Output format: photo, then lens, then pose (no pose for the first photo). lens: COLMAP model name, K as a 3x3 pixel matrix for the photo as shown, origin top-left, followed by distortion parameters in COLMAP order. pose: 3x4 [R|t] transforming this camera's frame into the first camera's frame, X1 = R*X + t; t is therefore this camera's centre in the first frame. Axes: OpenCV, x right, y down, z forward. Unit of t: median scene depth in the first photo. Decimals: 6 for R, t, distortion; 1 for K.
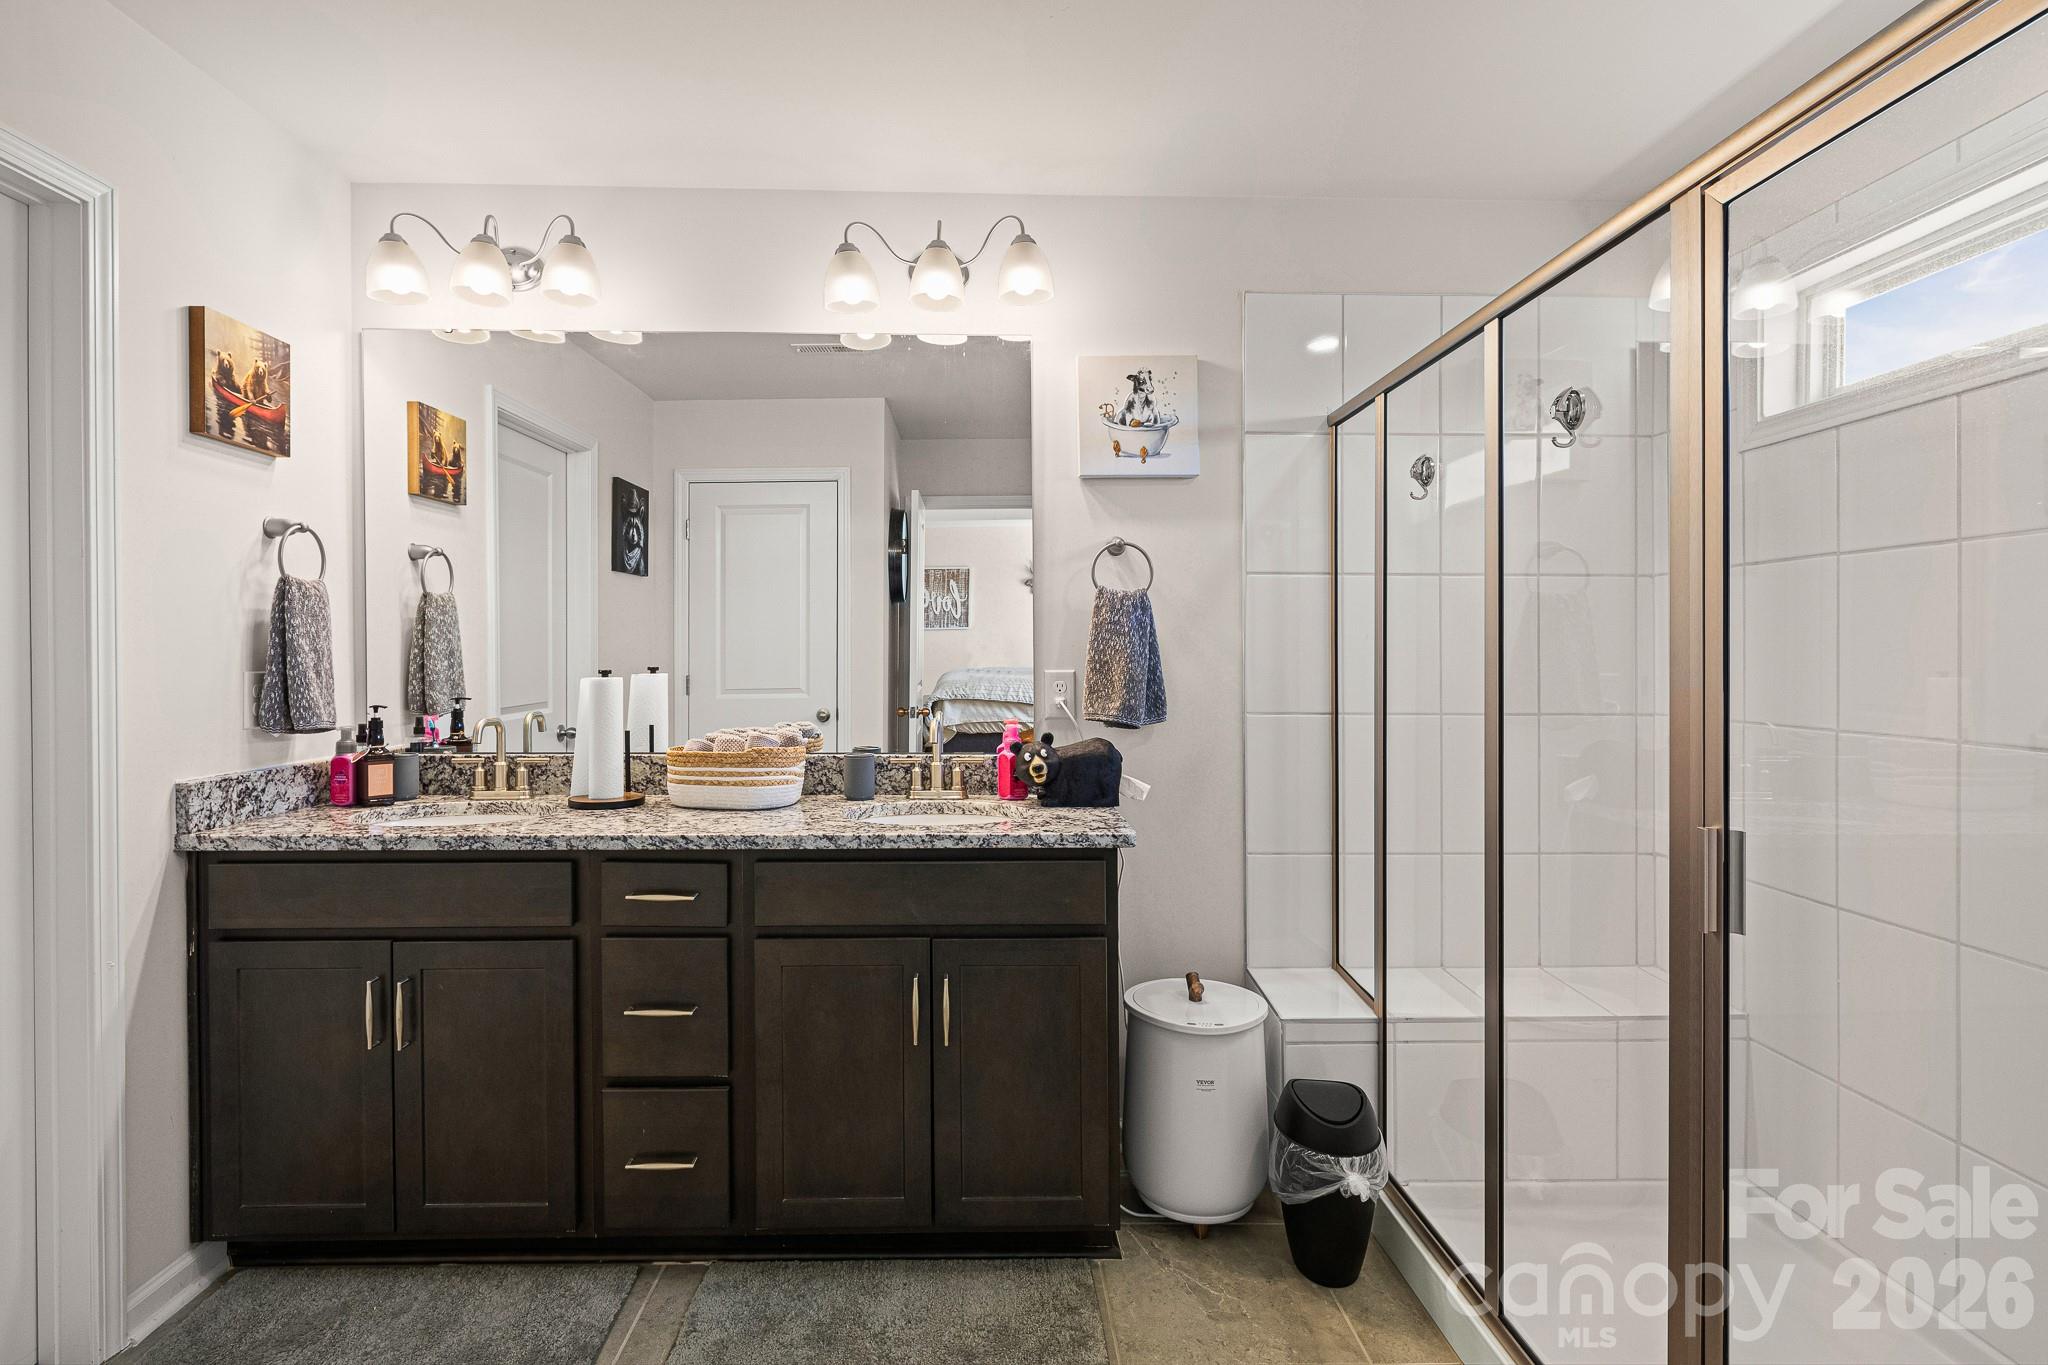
lens RADIAL K [[1012.4, 0, 1006.9], [0, 1012.4, 663.0], [0, 0, 1]] dist [0.001971, -0.000933]
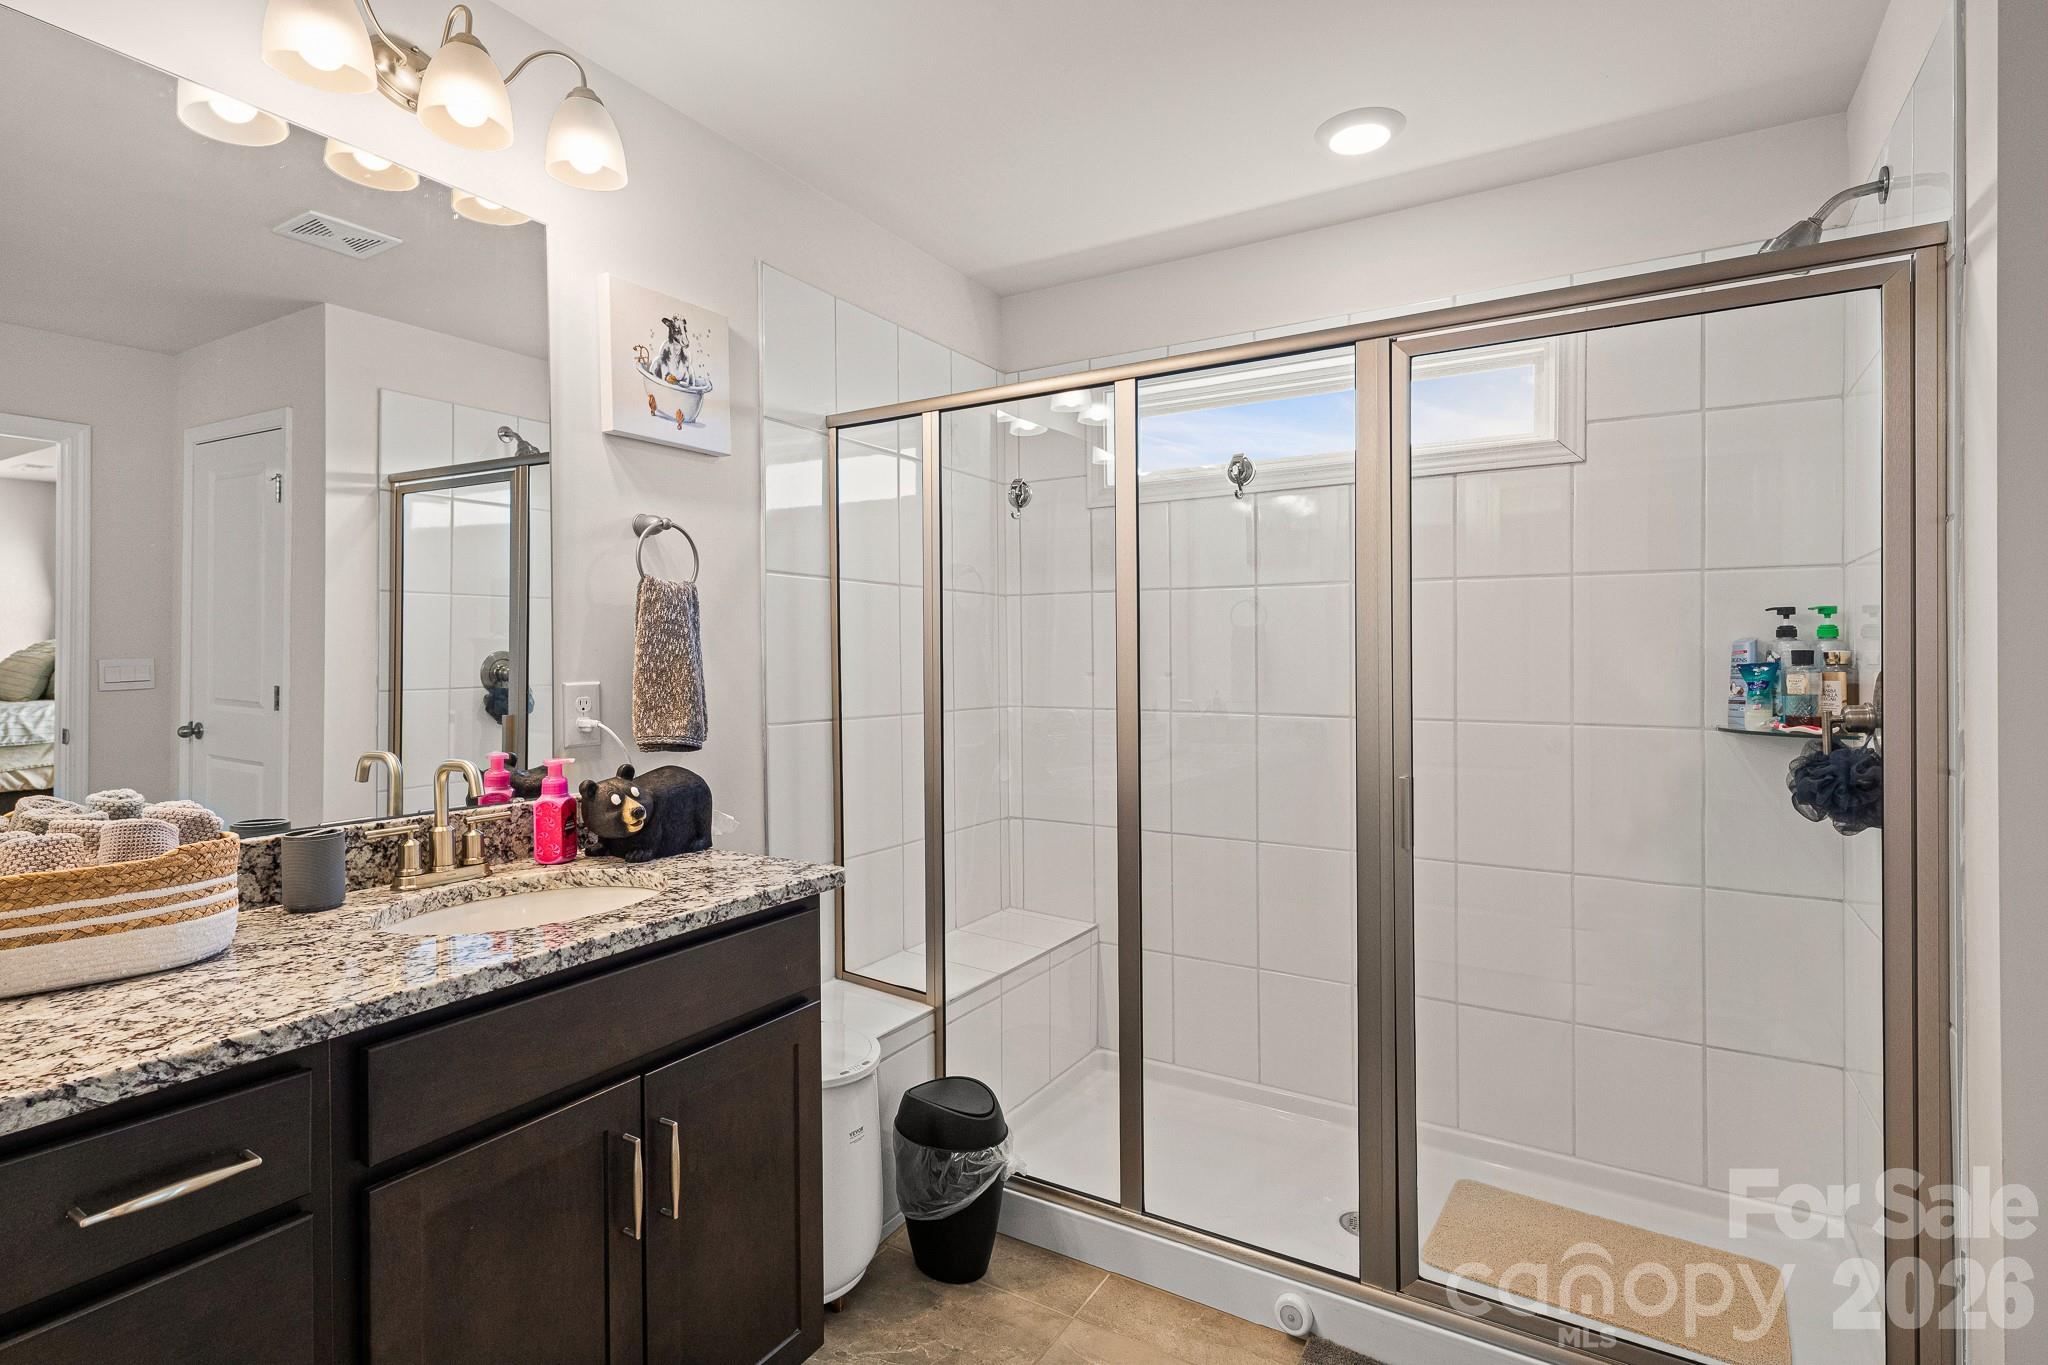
lens RADIAL K [[1000.0, 0, 1027.9], [0, 1000.0, 655.4], [0, 0, 1]] dist [0.015266, -0.000693]
pose [[0.539710, 0.000042, 0.841851, -0.438971], [0.005925, 0.999975, -0.003849, -0.008539], [-0.841830, 0.007065, 0.539696, 0.348872]]
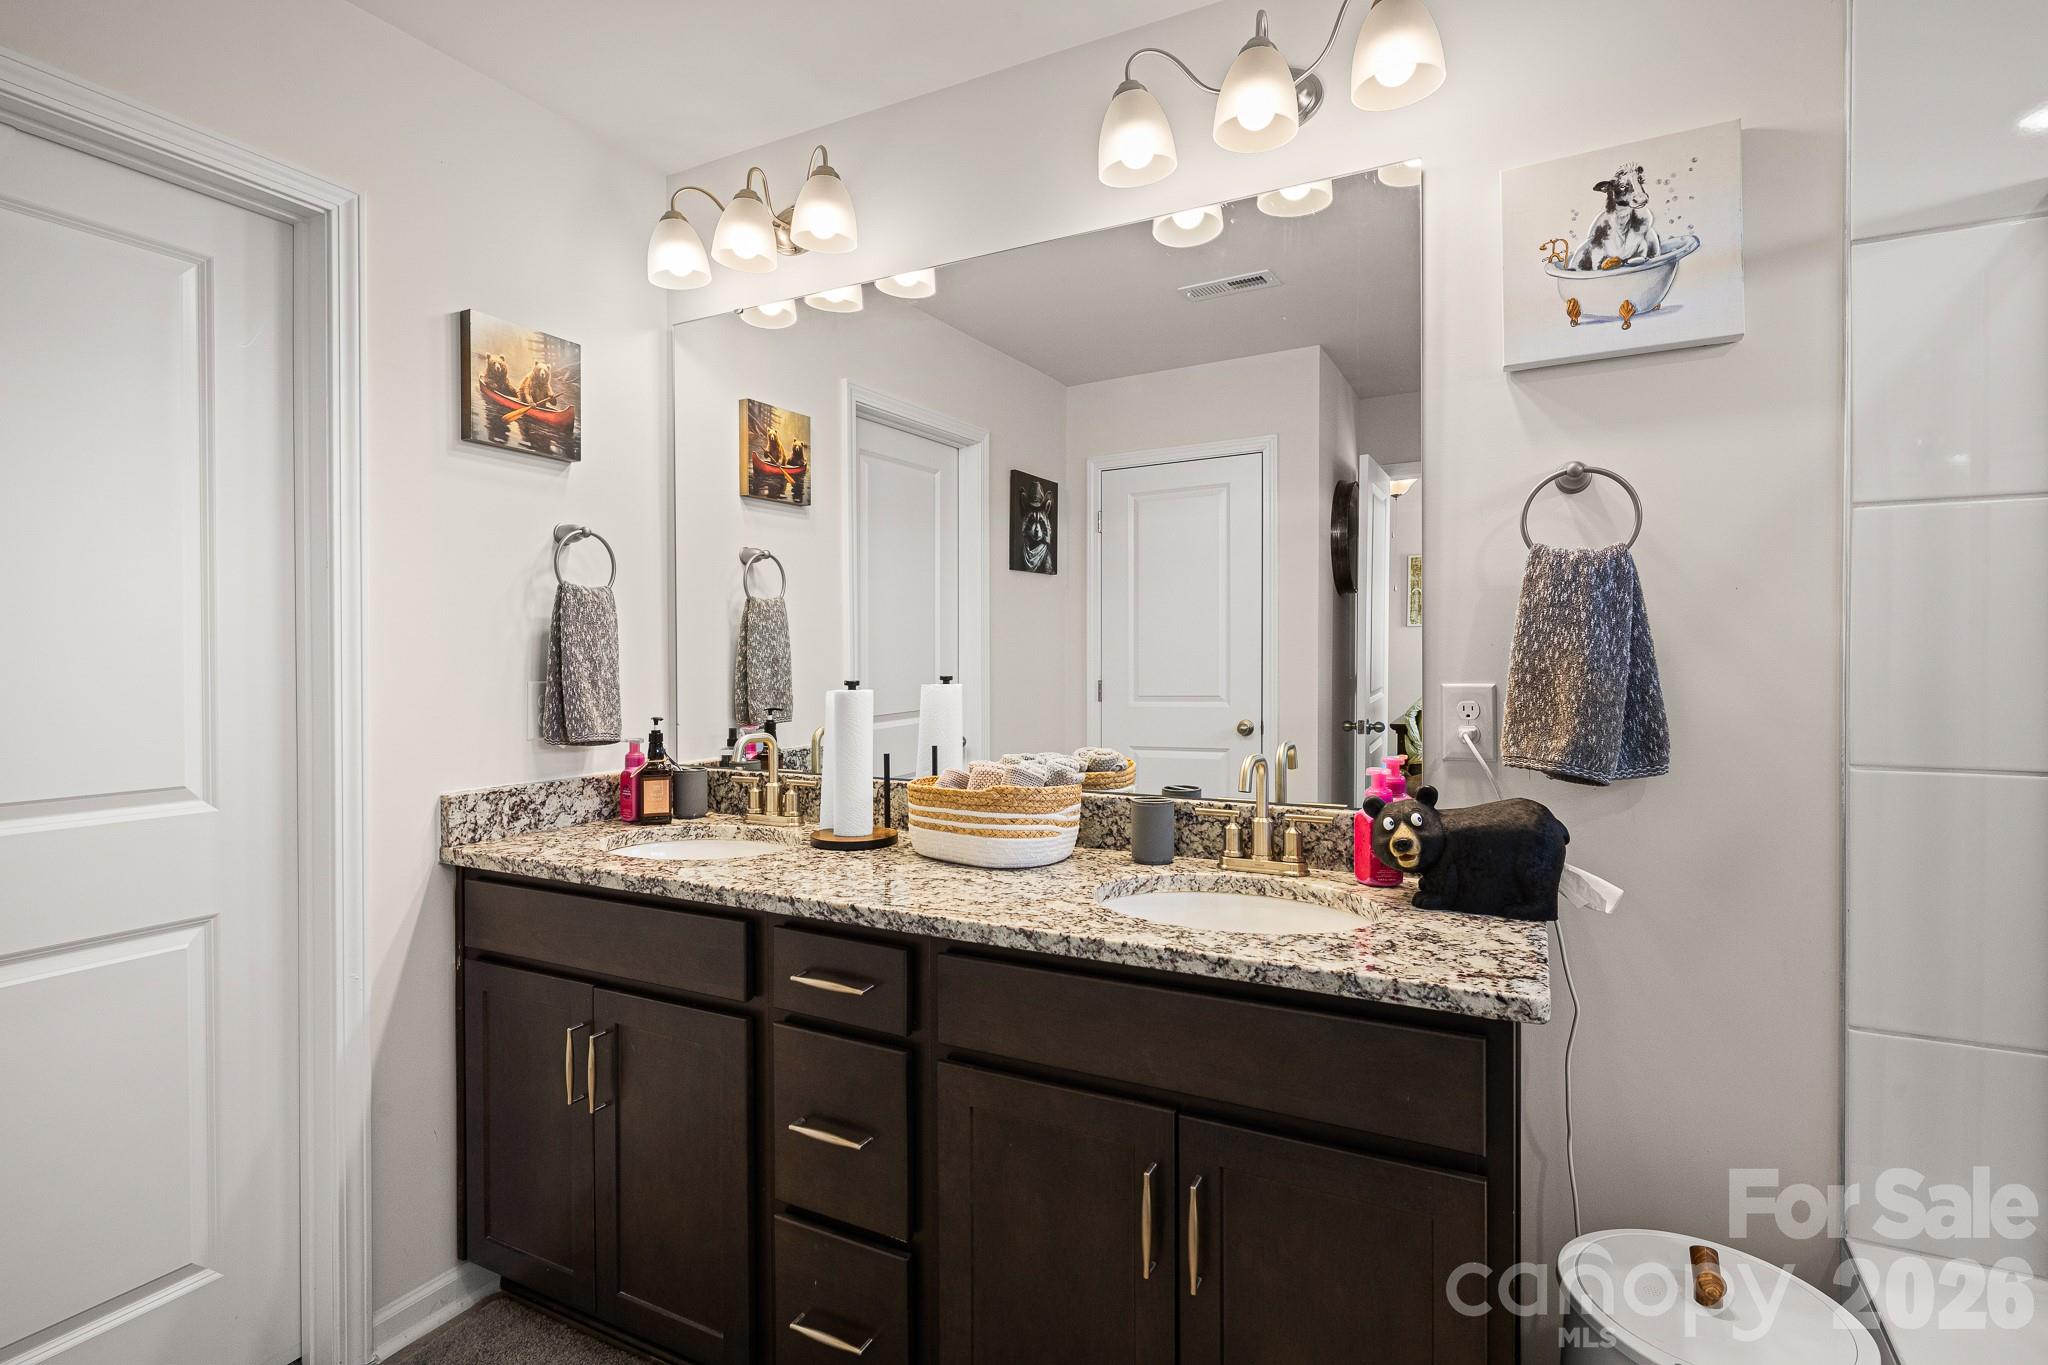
lens RADIAL K [[992.0, 0, 1013.6], [0, 992.0, 679.3], [0, 0, 1]] dist [0.002334, -0.000921]
pose [[0.871732, 0.004521, -0.489962, 0.118671], [0.002742, 0.999897, 0.014104, -0.005427], [0.489975, -0.013639, 0.871630, 0.356958]]
